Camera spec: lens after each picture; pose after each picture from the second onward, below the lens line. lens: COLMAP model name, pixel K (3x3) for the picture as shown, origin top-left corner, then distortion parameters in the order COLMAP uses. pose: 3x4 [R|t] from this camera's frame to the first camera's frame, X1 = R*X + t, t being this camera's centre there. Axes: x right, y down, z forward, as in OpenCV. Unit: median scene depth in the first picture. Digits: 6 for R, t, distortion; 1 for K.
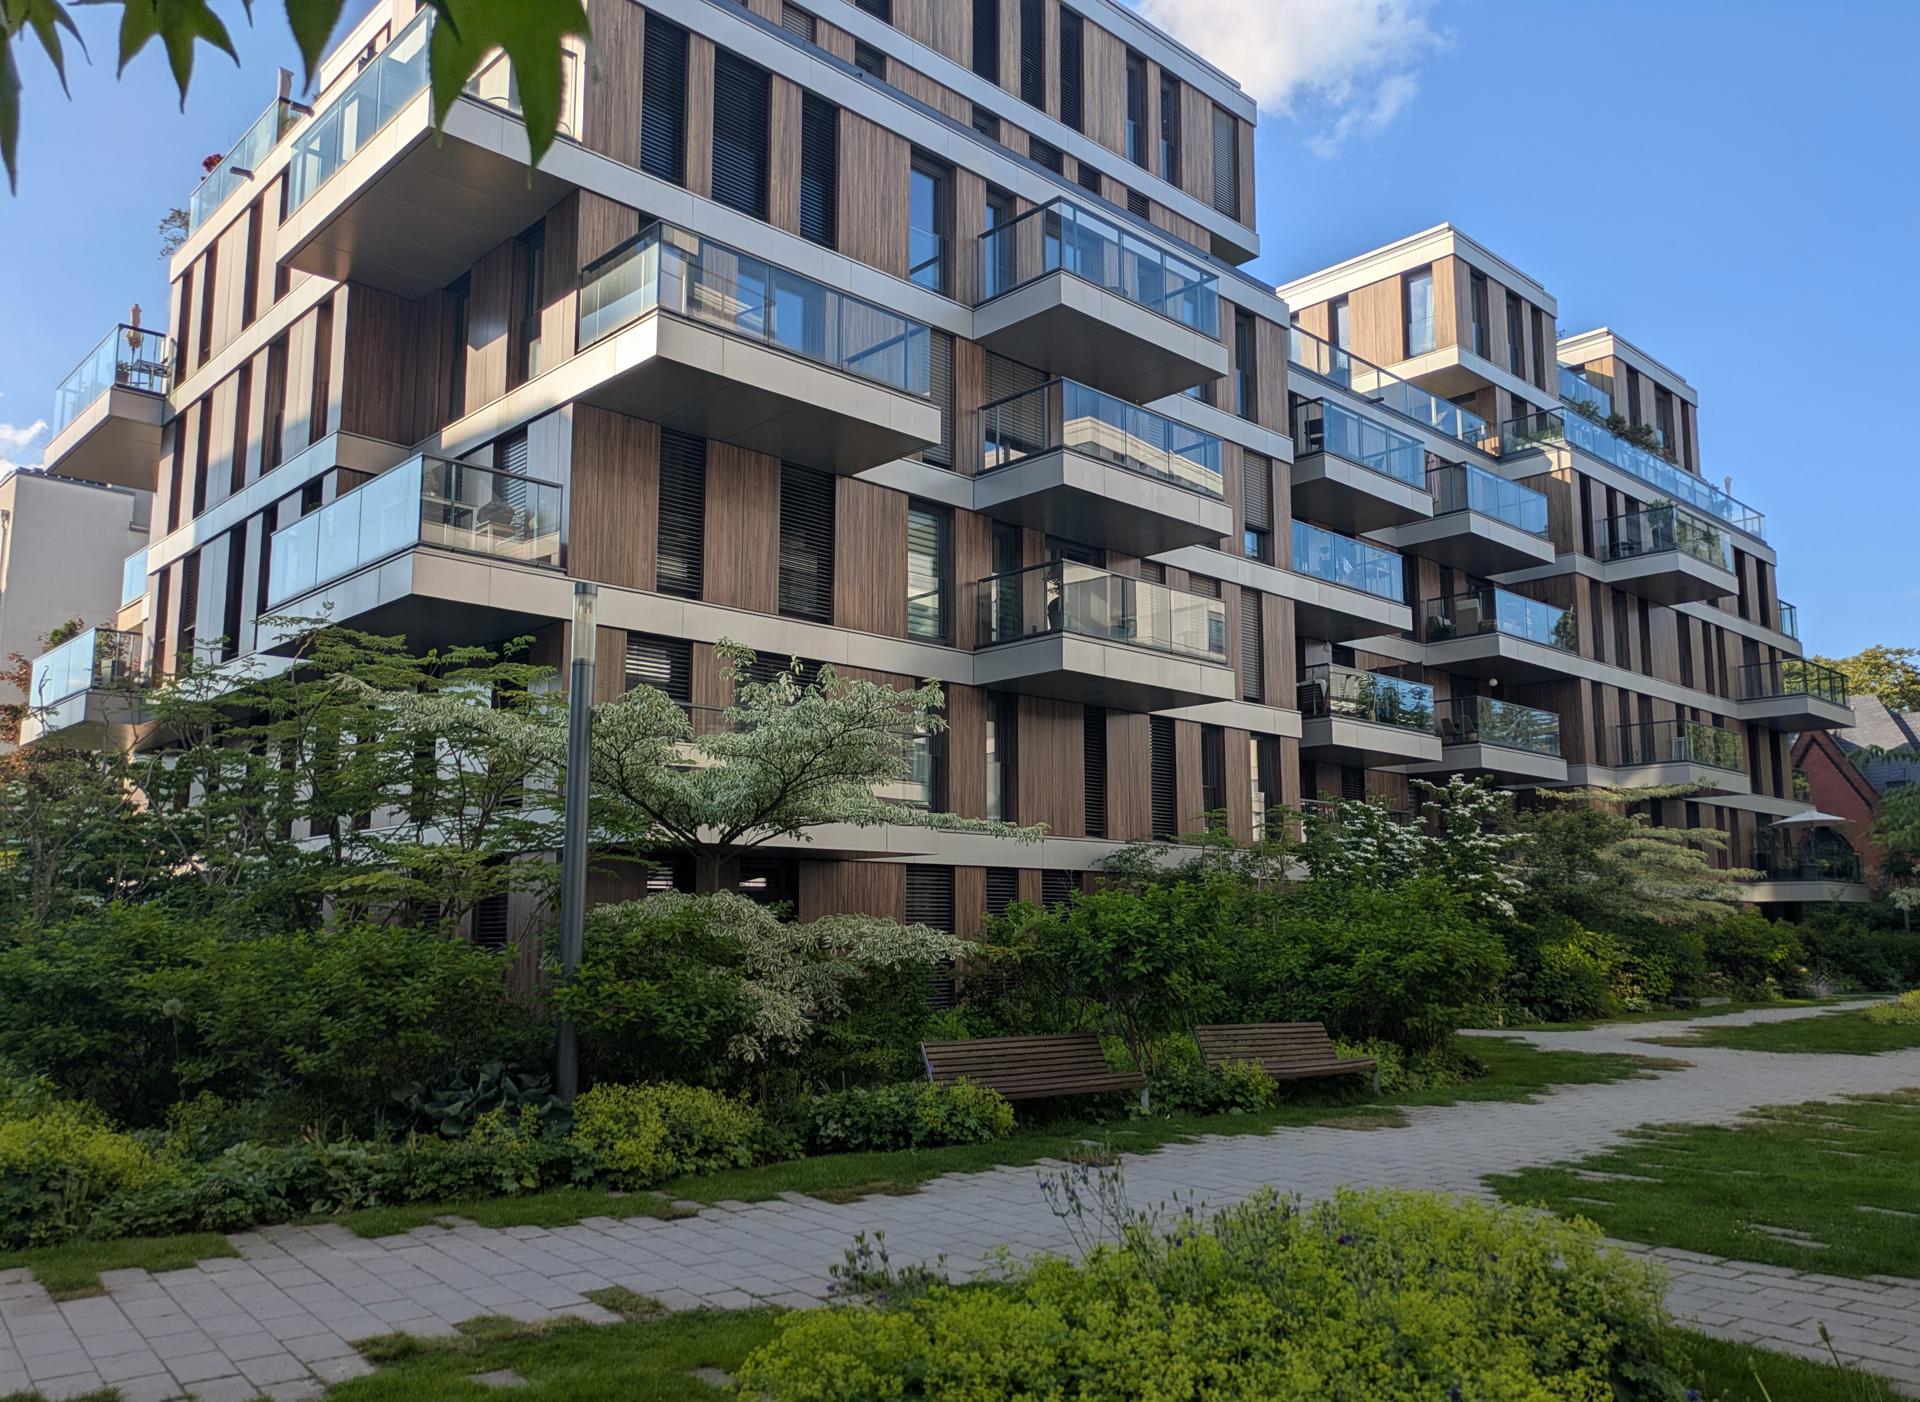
lens RADIAL K [[1485.0, 0, 960.9], [0, 1485.0, 708.2], [0, 0, 1]] dist [0.007883, 0.000955]
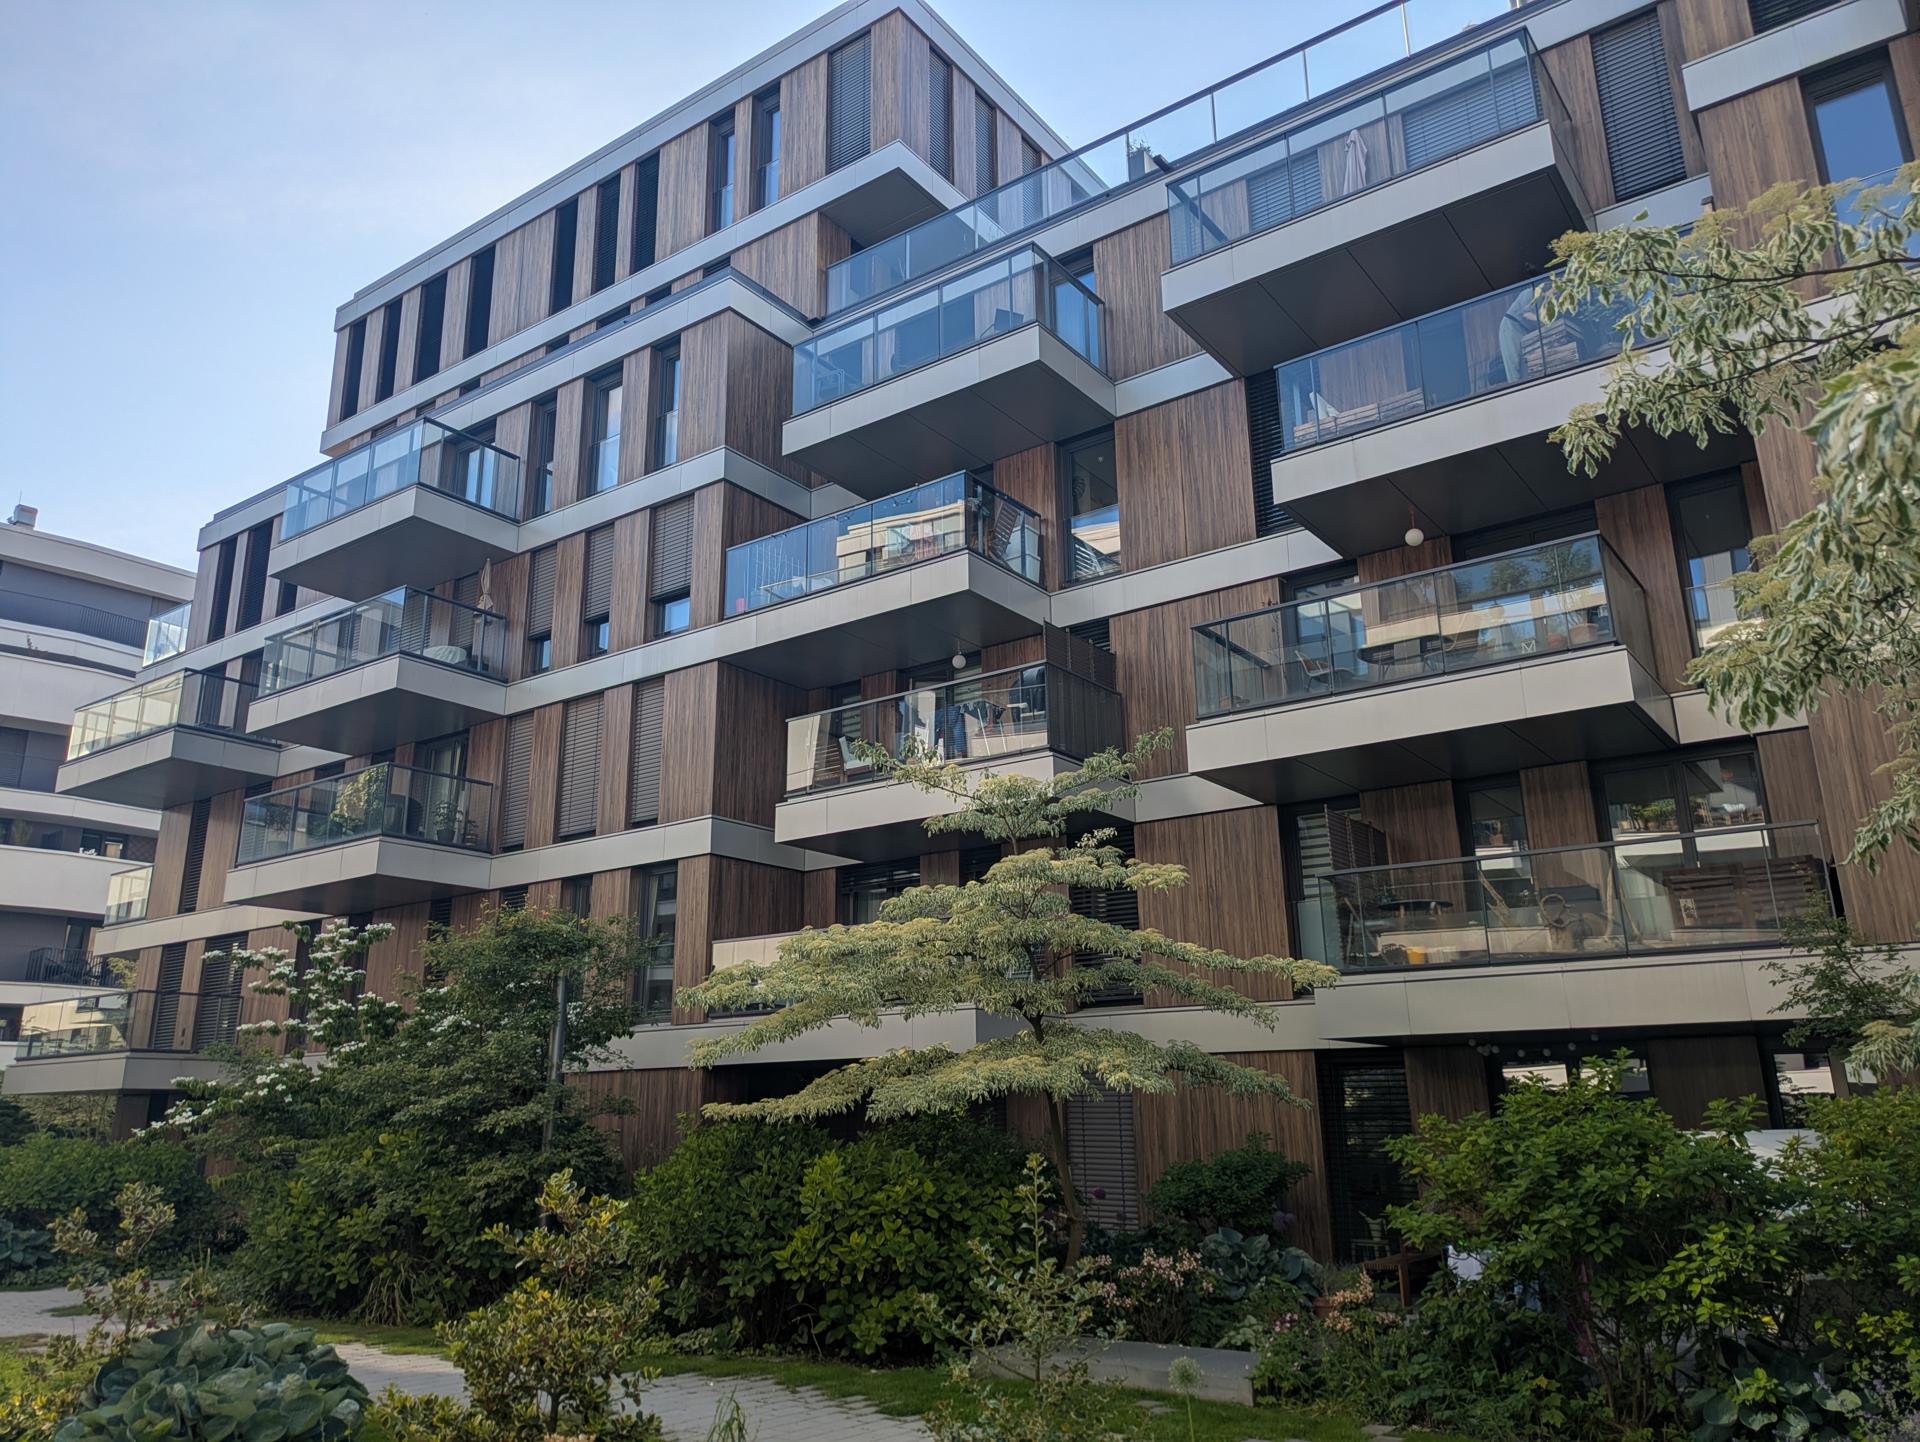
lens RADIAL K [[1418.4, 0, 960.4], [0, 1418.4, 719.8], [0, 0, 1]] dist [0.020044, -0.043989]
pose [[0.177985, -0.285605, -0.941674, 0.873413], [0.152593, 0.953389, -0.260317, 0.147980], [0.972130, -0.097361, 0.213271, 0.967971]]
